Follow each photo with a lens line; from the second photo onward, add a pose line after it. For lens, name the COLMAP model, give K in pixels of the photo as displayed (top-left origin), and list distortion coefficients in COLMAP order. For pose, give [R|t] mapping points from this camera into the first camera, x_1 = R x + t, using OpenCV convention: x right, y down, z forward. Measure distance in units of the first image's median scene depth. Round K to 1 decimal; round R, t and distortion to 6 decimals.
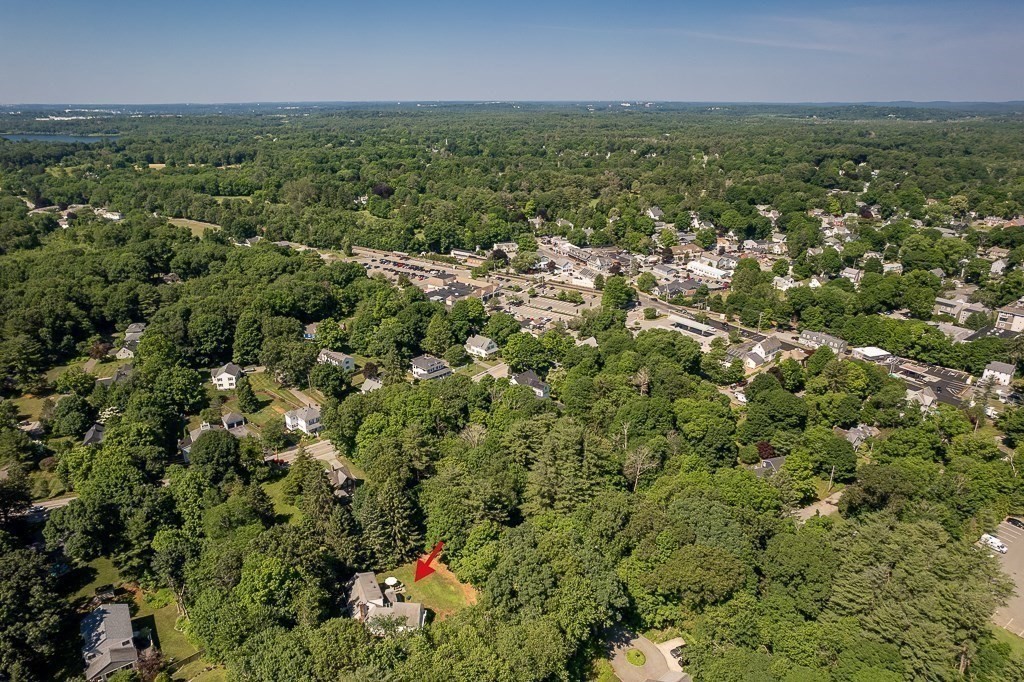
lens RADIAL K [[662.1, 0, 505.8], [0, 662.1, 341.4], [0, 0, 1]] dist [-0.007093, 0.005685]
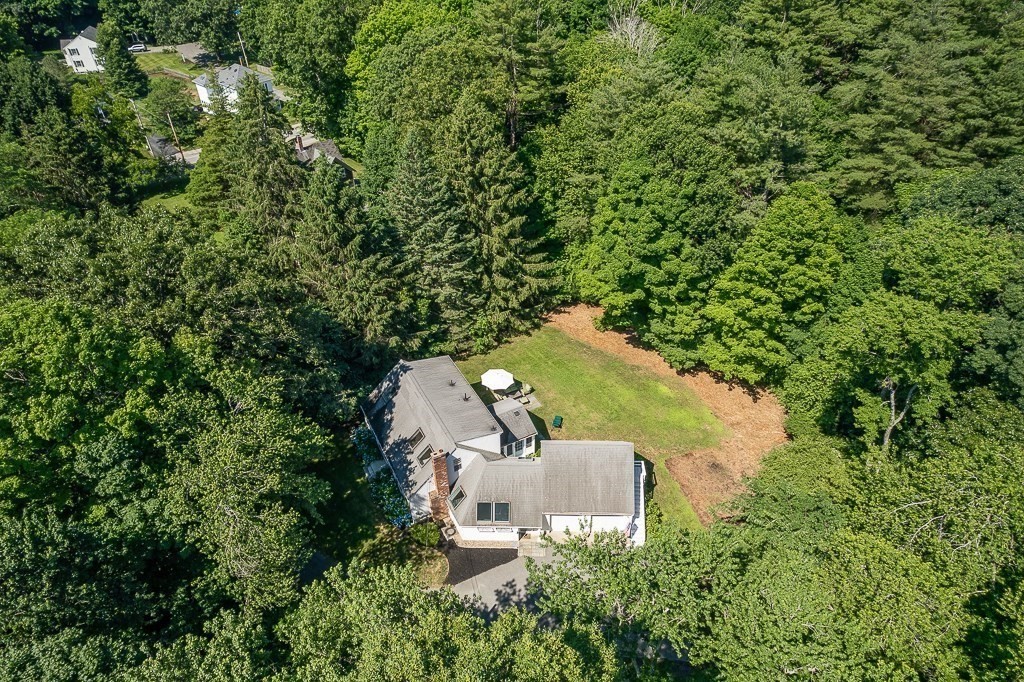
lens RADIAL K [[662.1, 0, 514.8], [0, 662.1, 337.6], [0, 0, 1]] dist [-0.007093, 0.005685]
pose [[0.998028, -0.043736, 0.045032, -0.174549], [0.029560, 0.960266, 0.277516, 0.237944], [-0.055380, -0.275637, 0.959665, 0.652071]]
